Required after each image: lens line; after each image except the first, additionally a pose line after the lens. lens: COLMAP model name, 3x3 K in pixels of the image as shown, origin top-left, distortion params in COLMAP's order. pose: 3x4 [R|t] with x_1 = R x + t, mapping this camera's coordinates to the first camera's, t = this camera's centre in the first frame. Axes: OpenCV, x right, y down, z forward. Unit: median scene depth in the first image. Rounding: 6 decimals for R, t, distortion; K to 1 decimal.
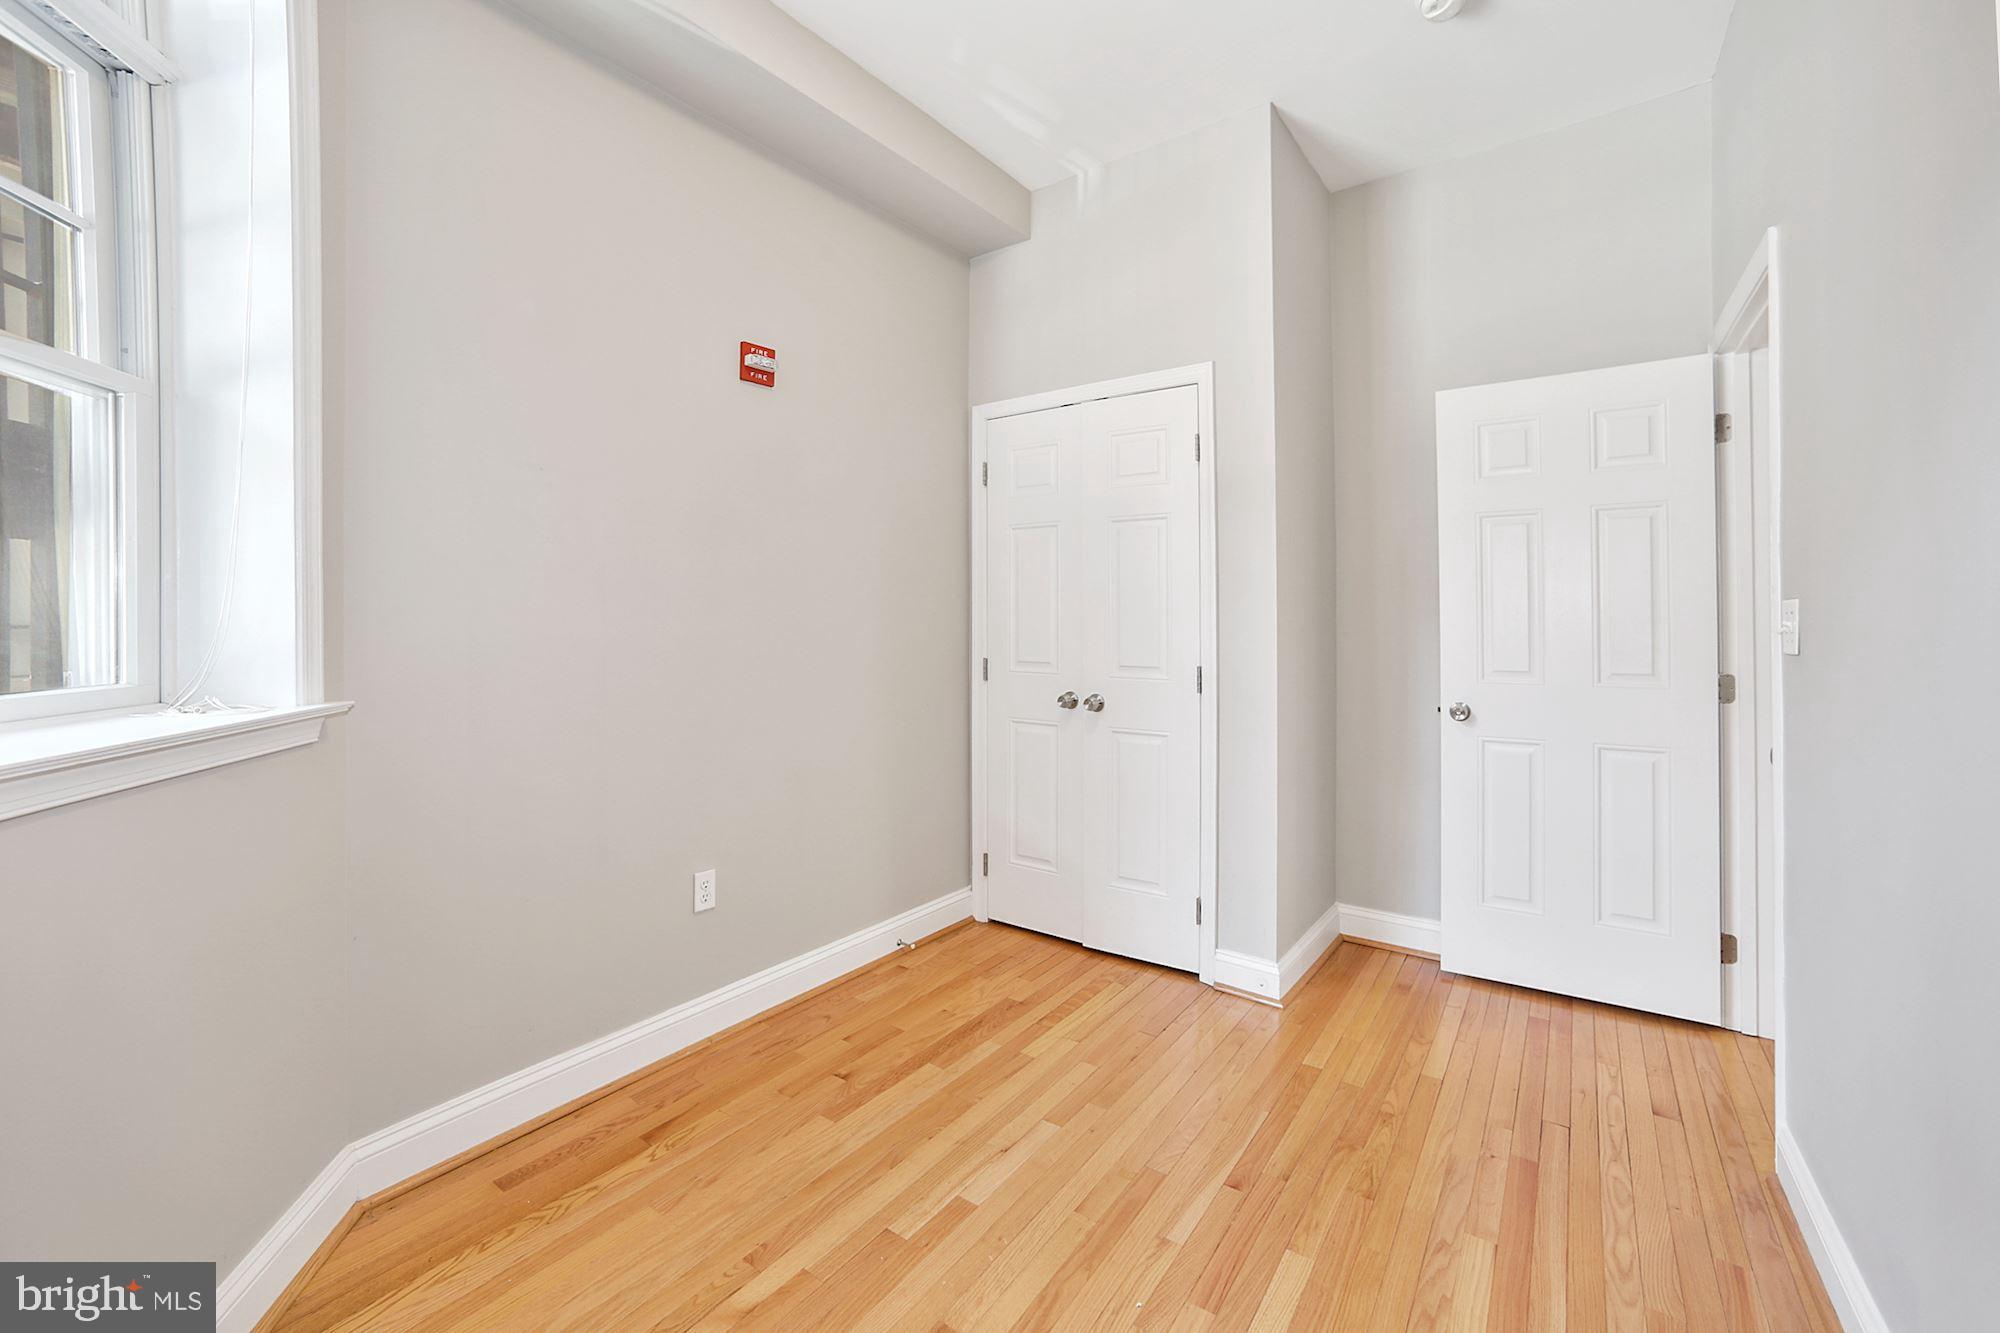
lens RADIAL K [[824.4, 0, 989.7], [0, 824.4, 623.8], [0, 0, 1]] dist [-0.039769, 0.012916]
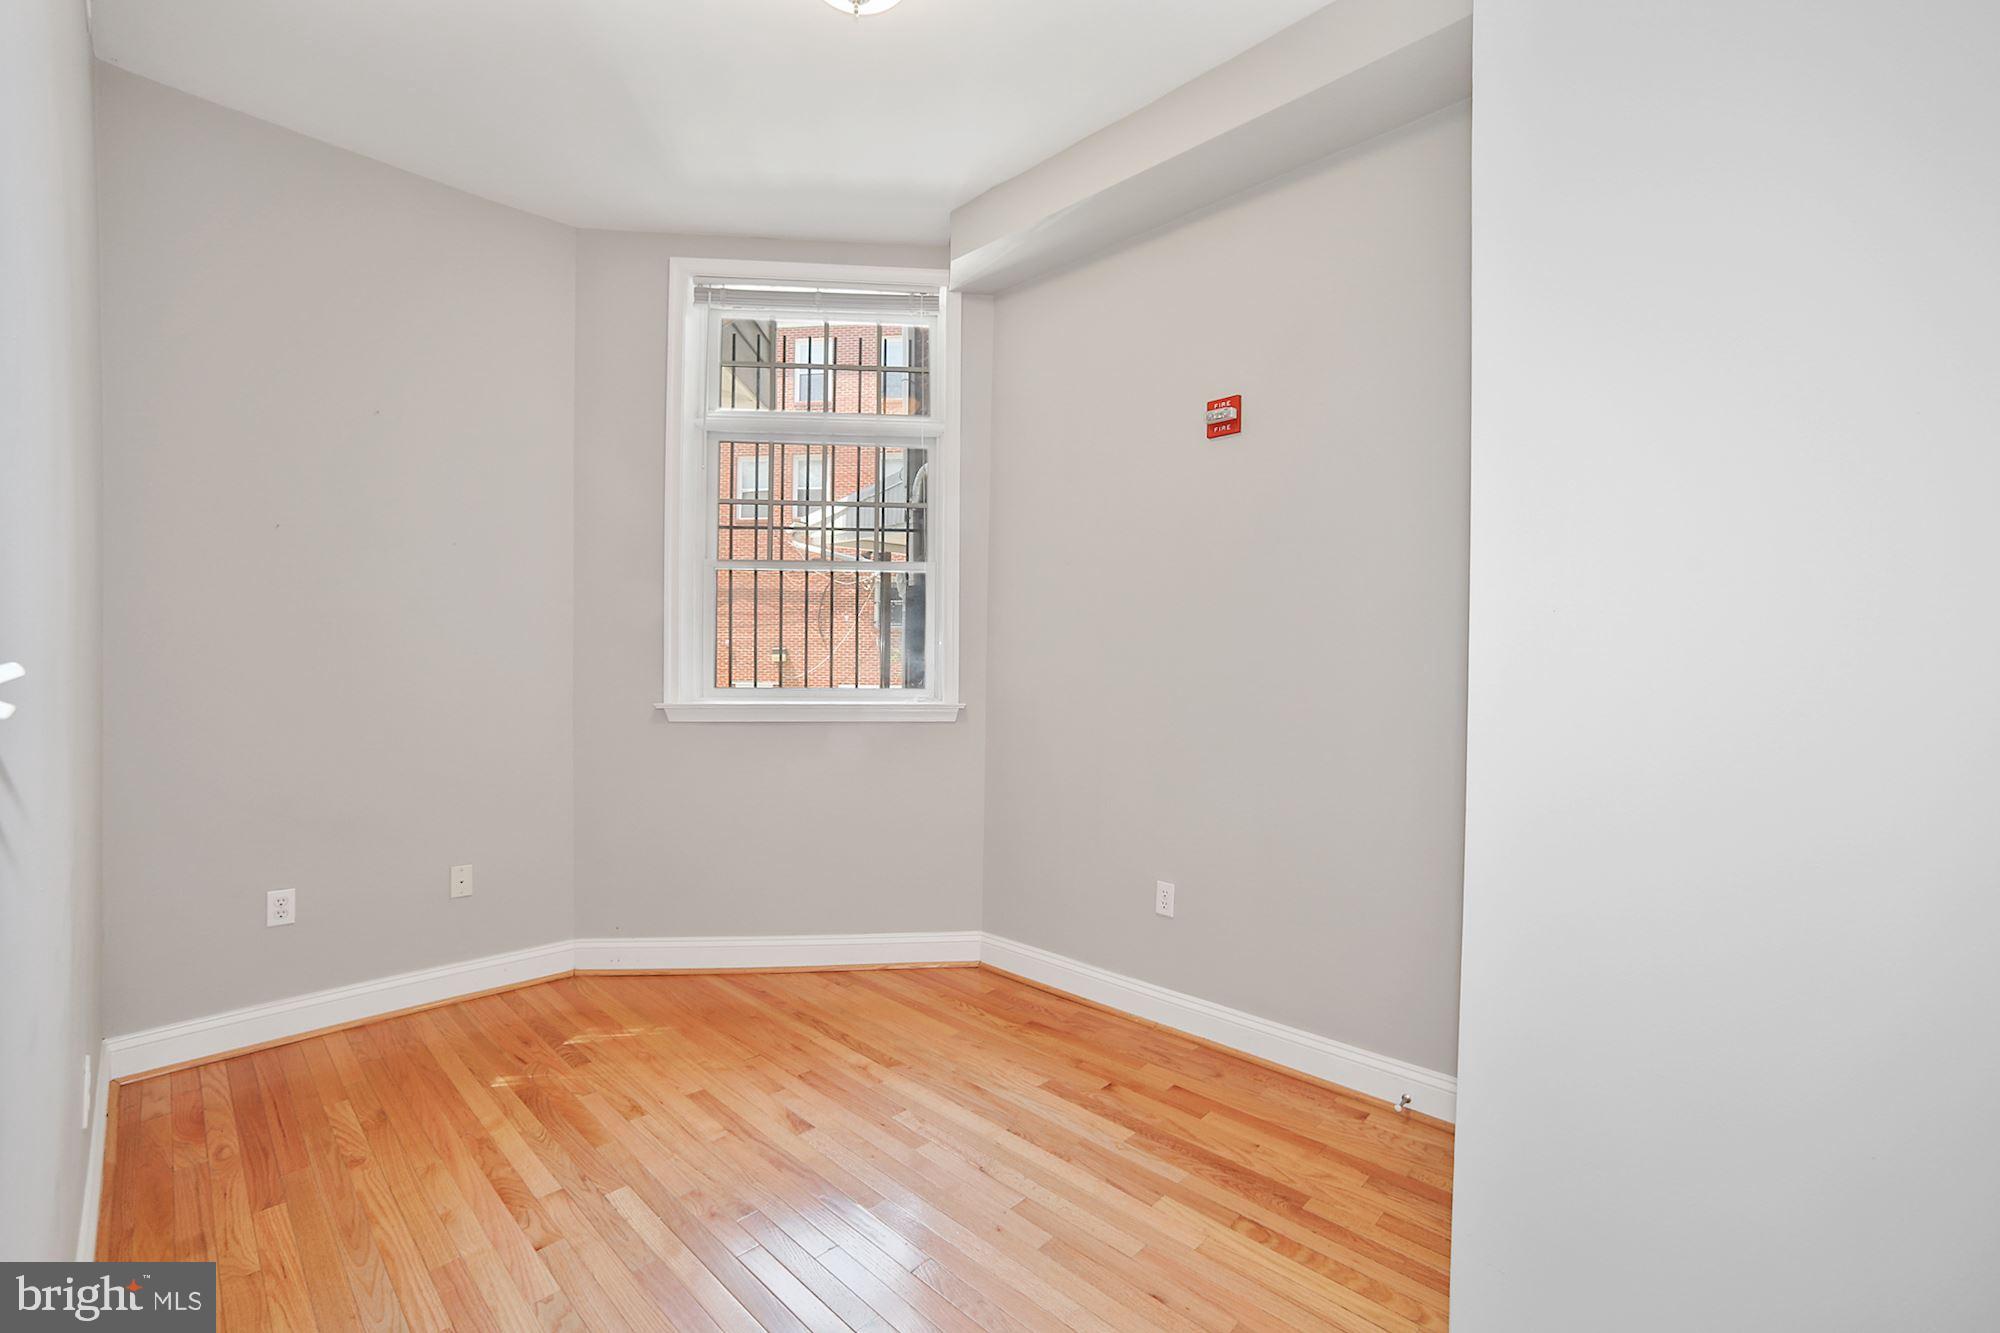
lens RADIAL K [[809.2, 0, 986.6], [0, 809.2, 670.7], [0, 0, 1]] dist [-0.066611, 0.027347]
pose [[-0.131913, 0.005273, -0.991247, 0.814250], [-0.007149, 0.999955, 0.006271, -0.000900], [0.991235, 0.007913, -0.131870, 0.902378]]
